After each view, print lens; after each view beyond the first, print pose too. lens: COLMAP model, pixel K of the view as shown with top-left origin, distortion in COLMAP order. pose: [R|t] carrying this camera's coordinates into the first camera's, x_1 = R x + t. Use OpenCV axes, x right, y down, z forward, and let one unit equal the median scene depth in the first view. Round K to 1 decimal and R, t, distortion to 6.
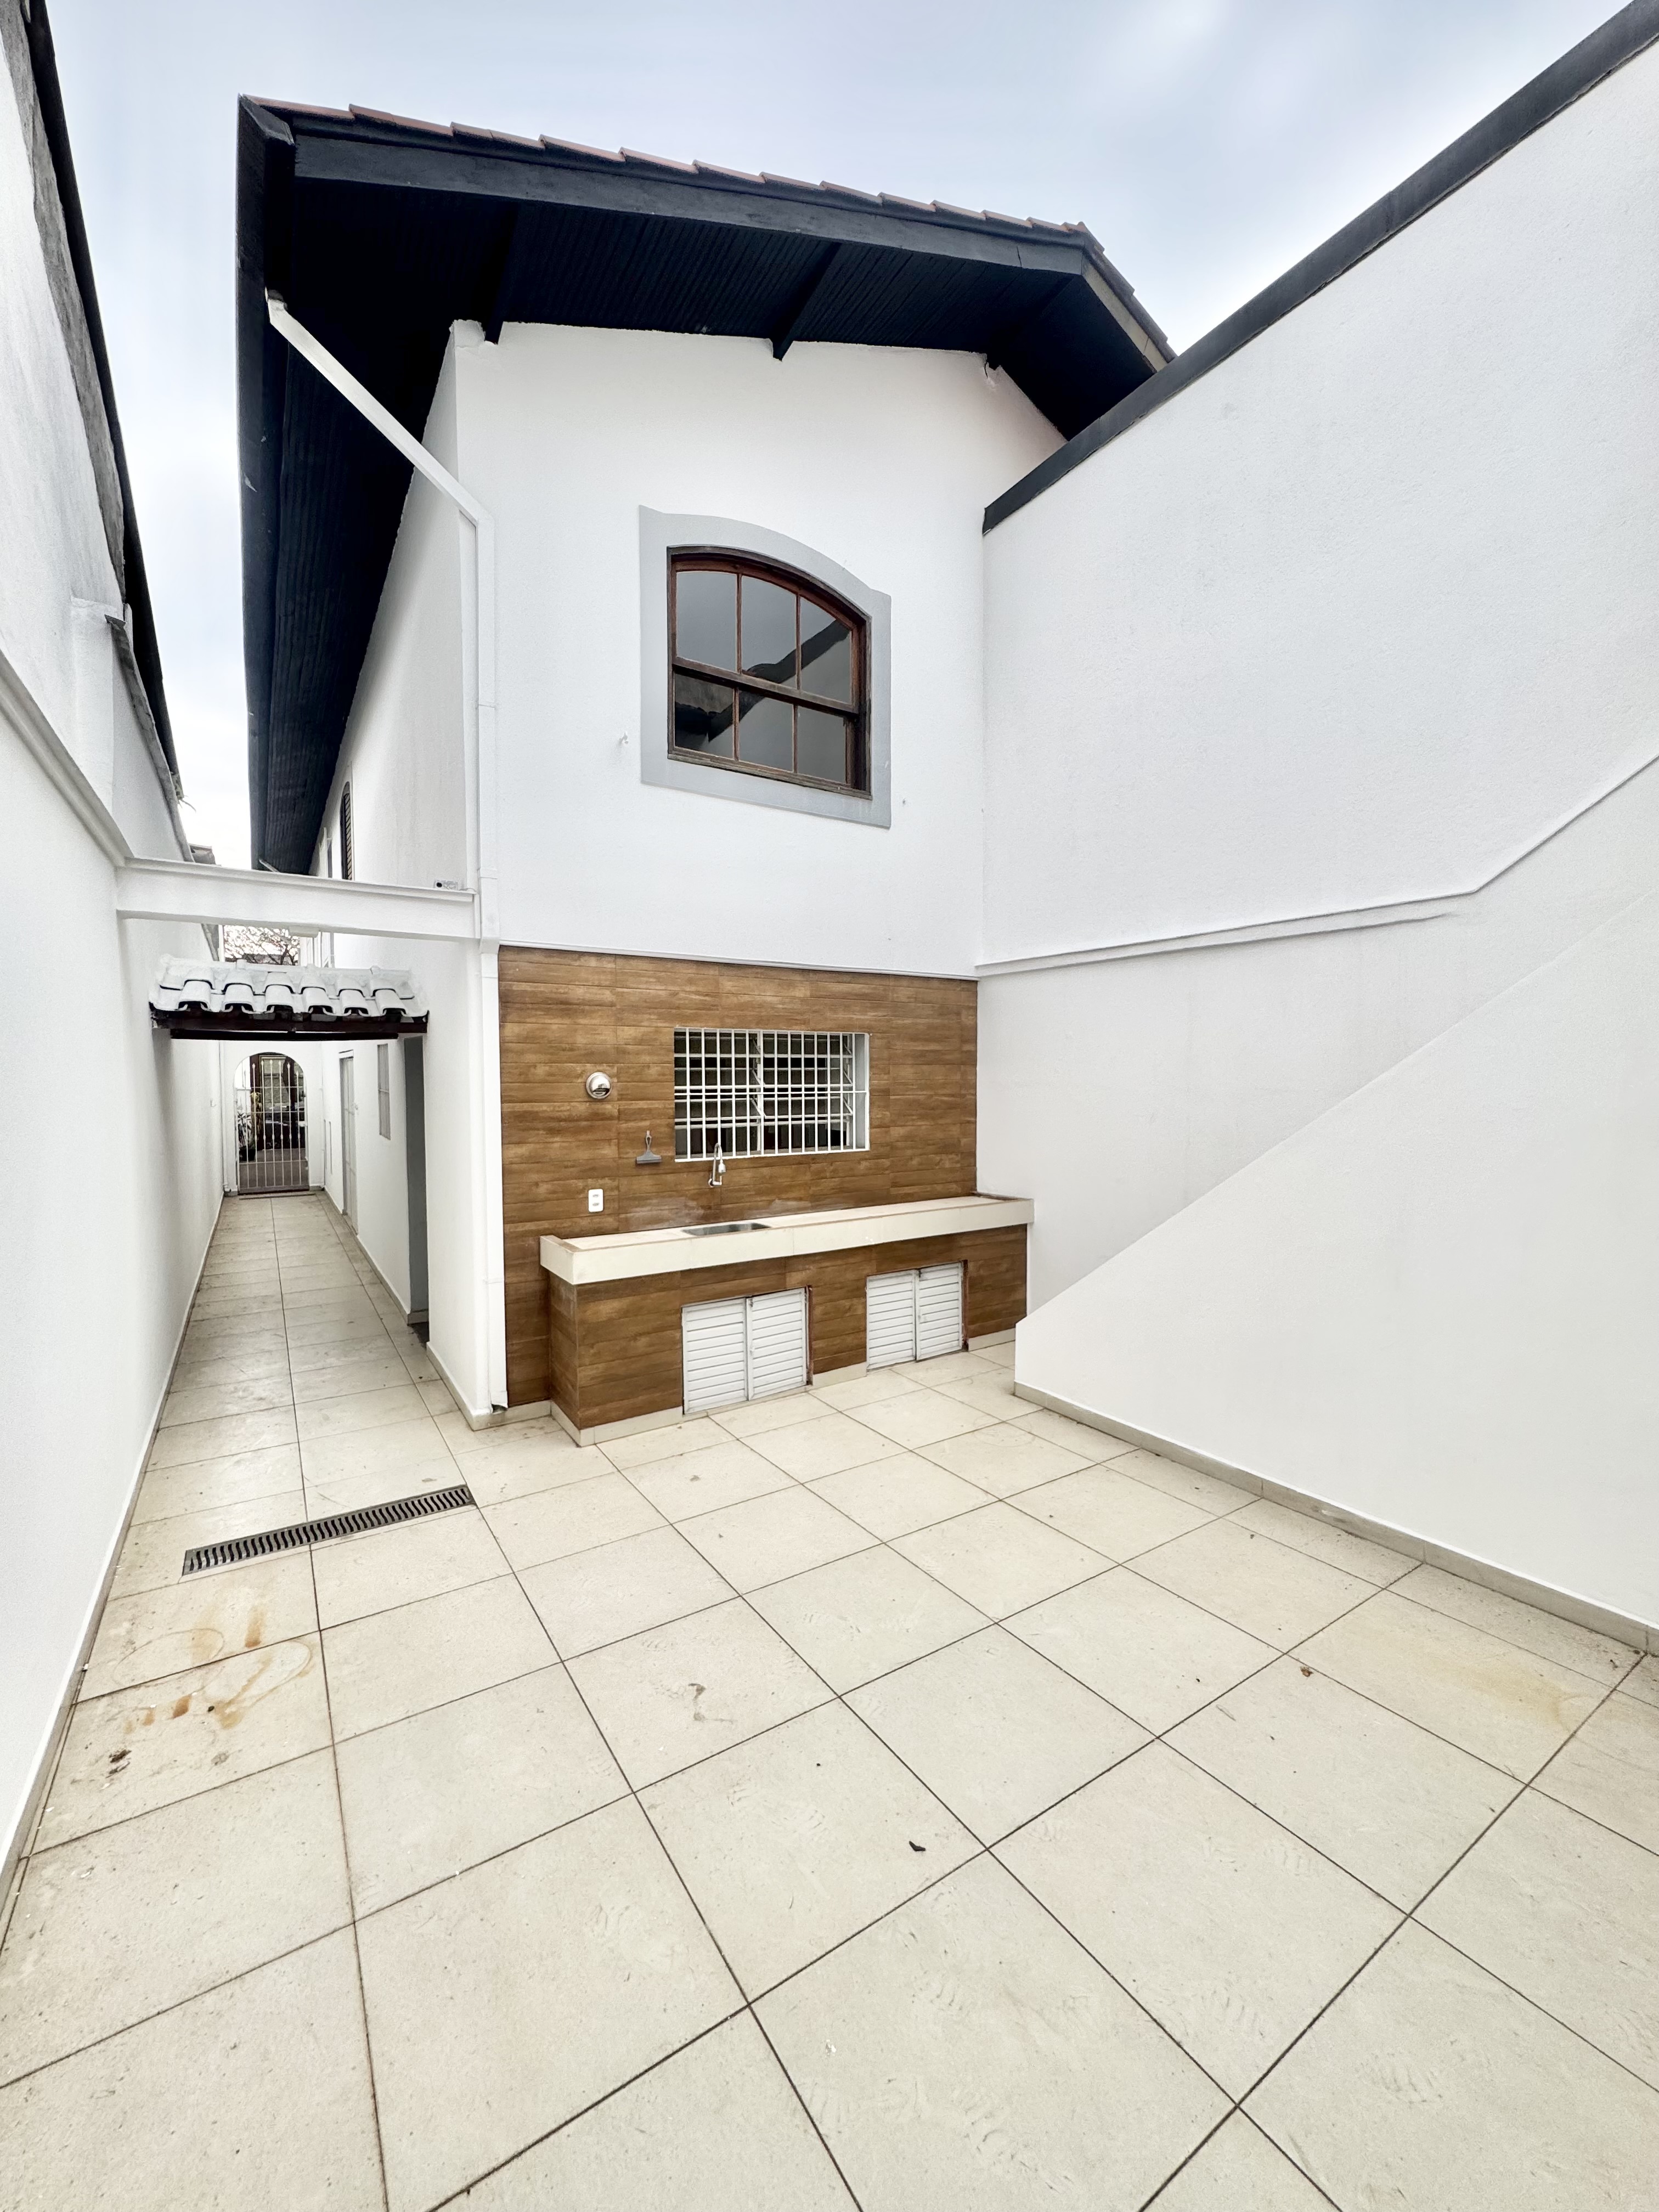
lens RADIAL K [[879.9, 0, 834.6], [0, 879.9, 1108.7], [0, 0, 1]] dist [-0.000253, 0.000277]
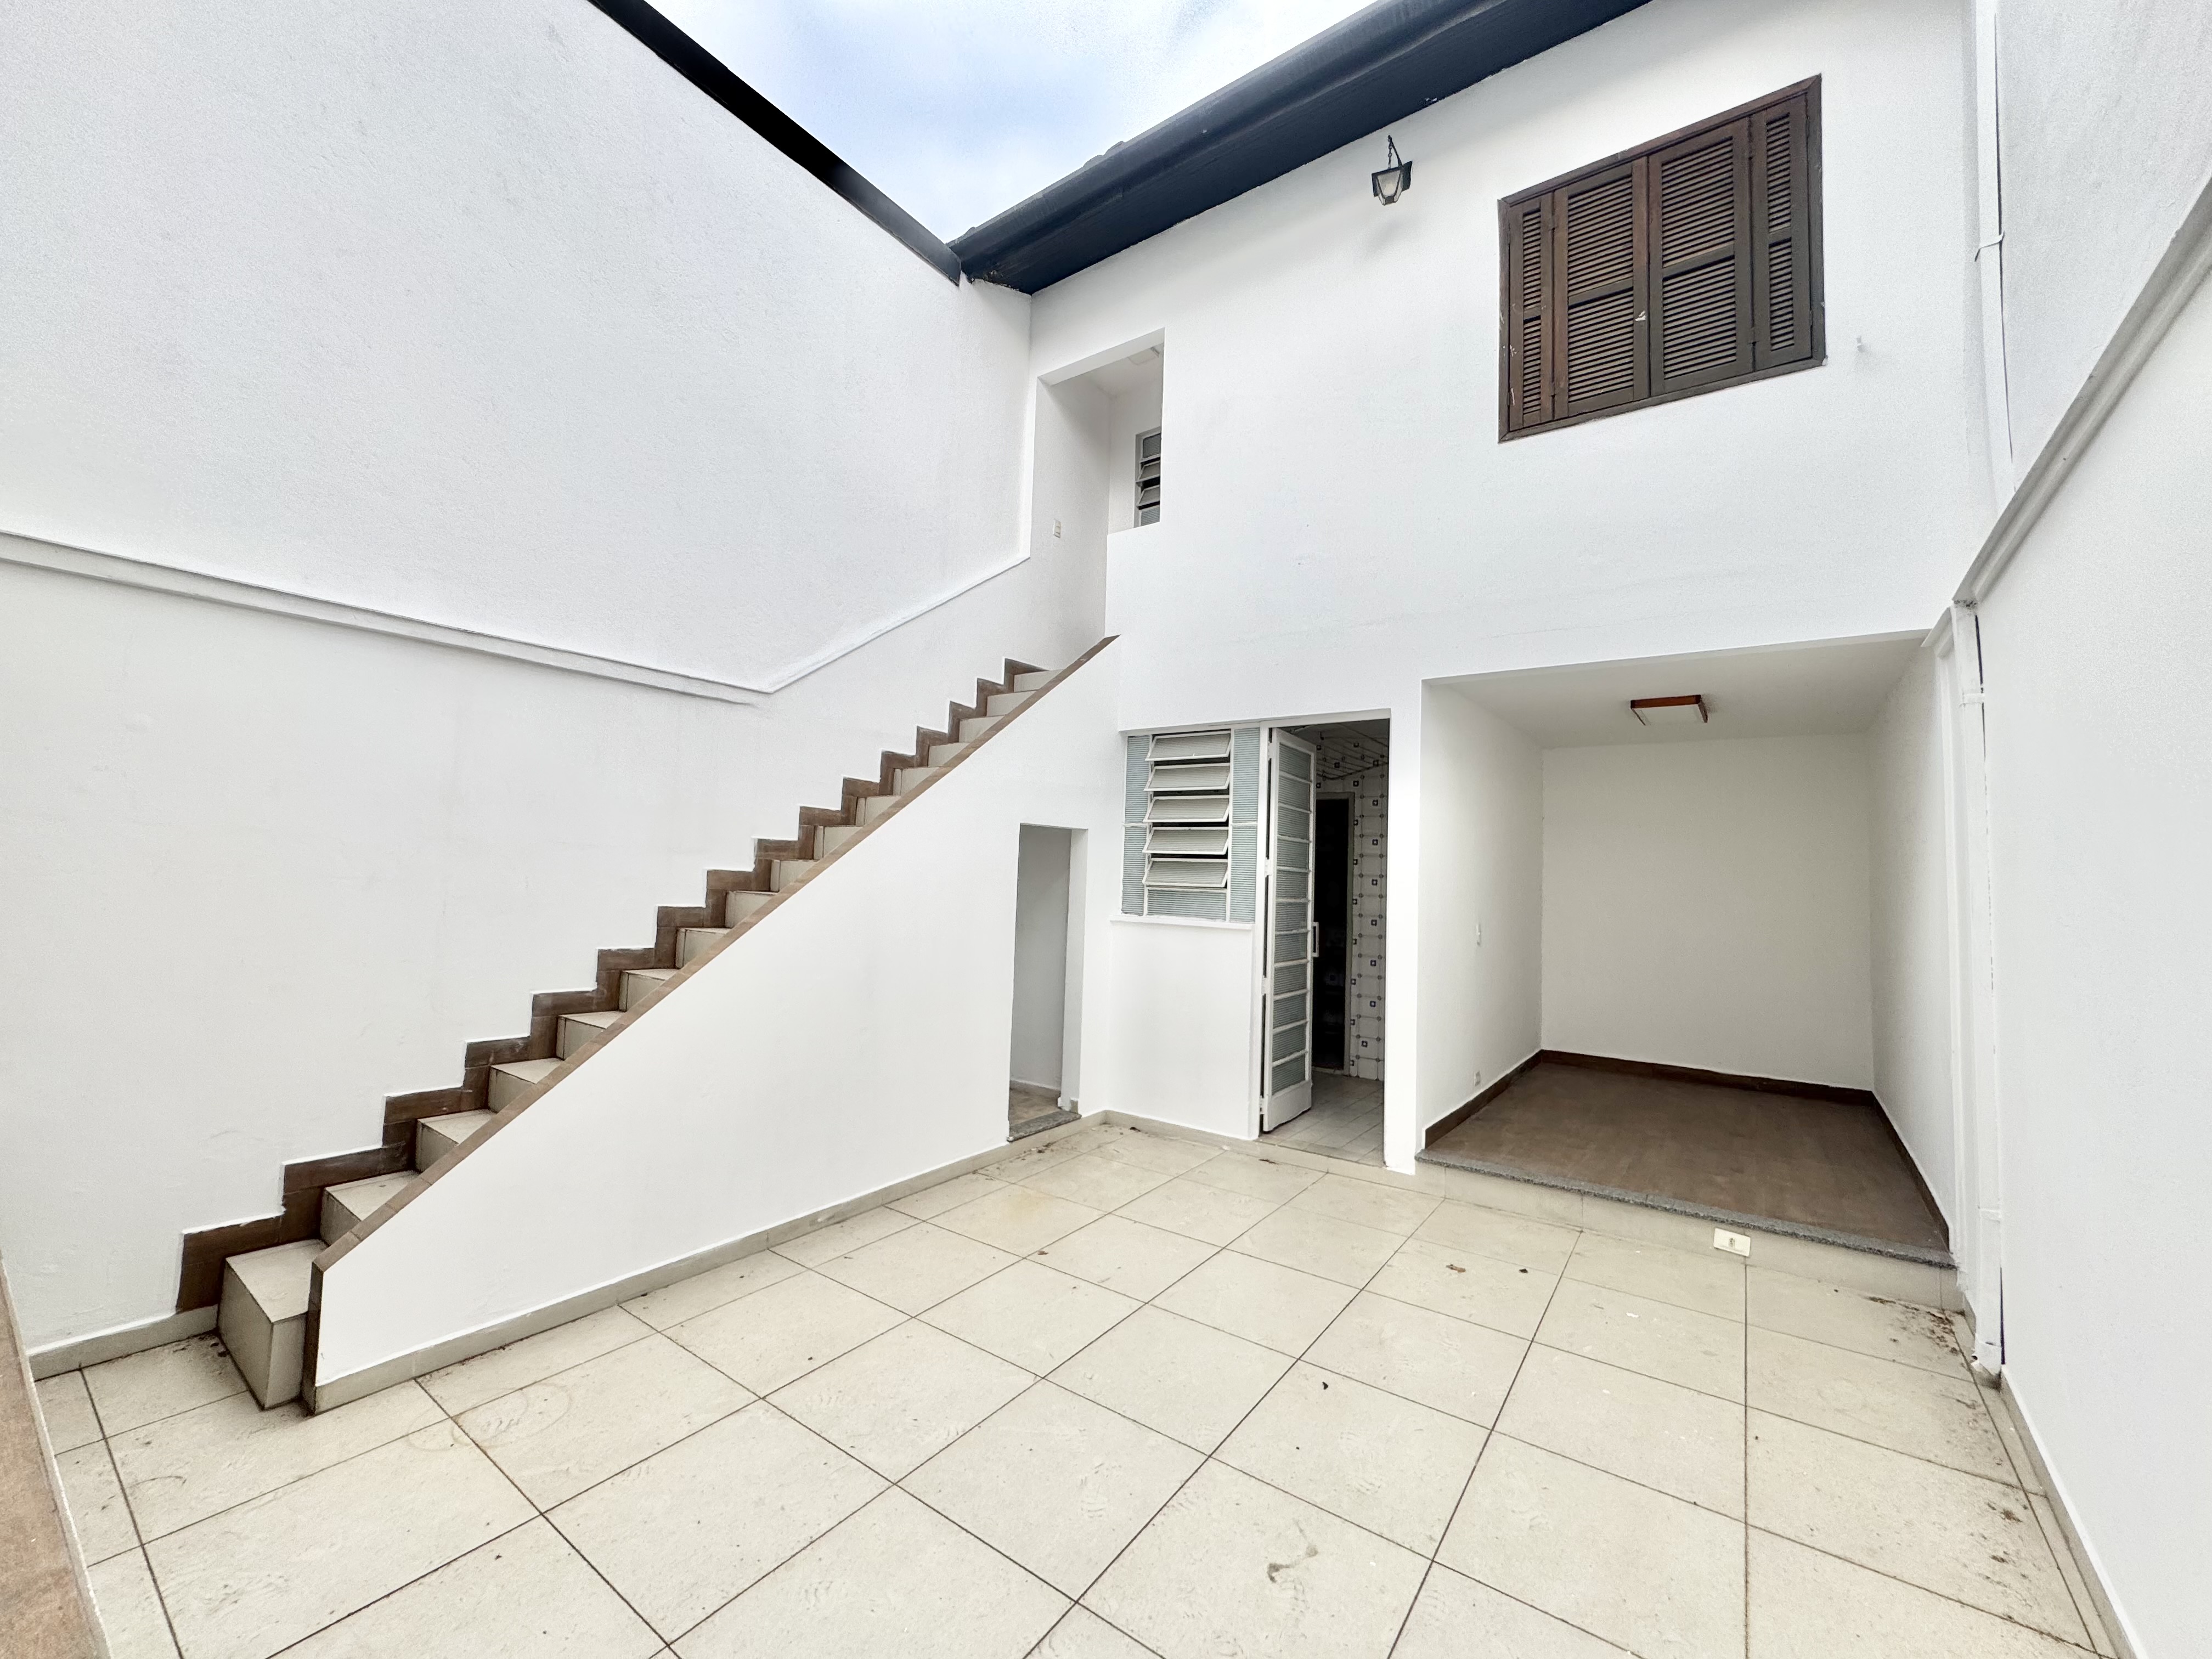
lens RADIAL K [[879.9, 0, 1108.2], [0, 879.9, 826.1], [0, 0, 1]] dist [-0.000253, 0.000277]
pose [[-0.366248, 0.052398, 0.929041, -0.674816], [0.006856, 0.998538, -0.053615, 0.016803], [-0.930492, -0.013267, -0.366071, 1.105691]]
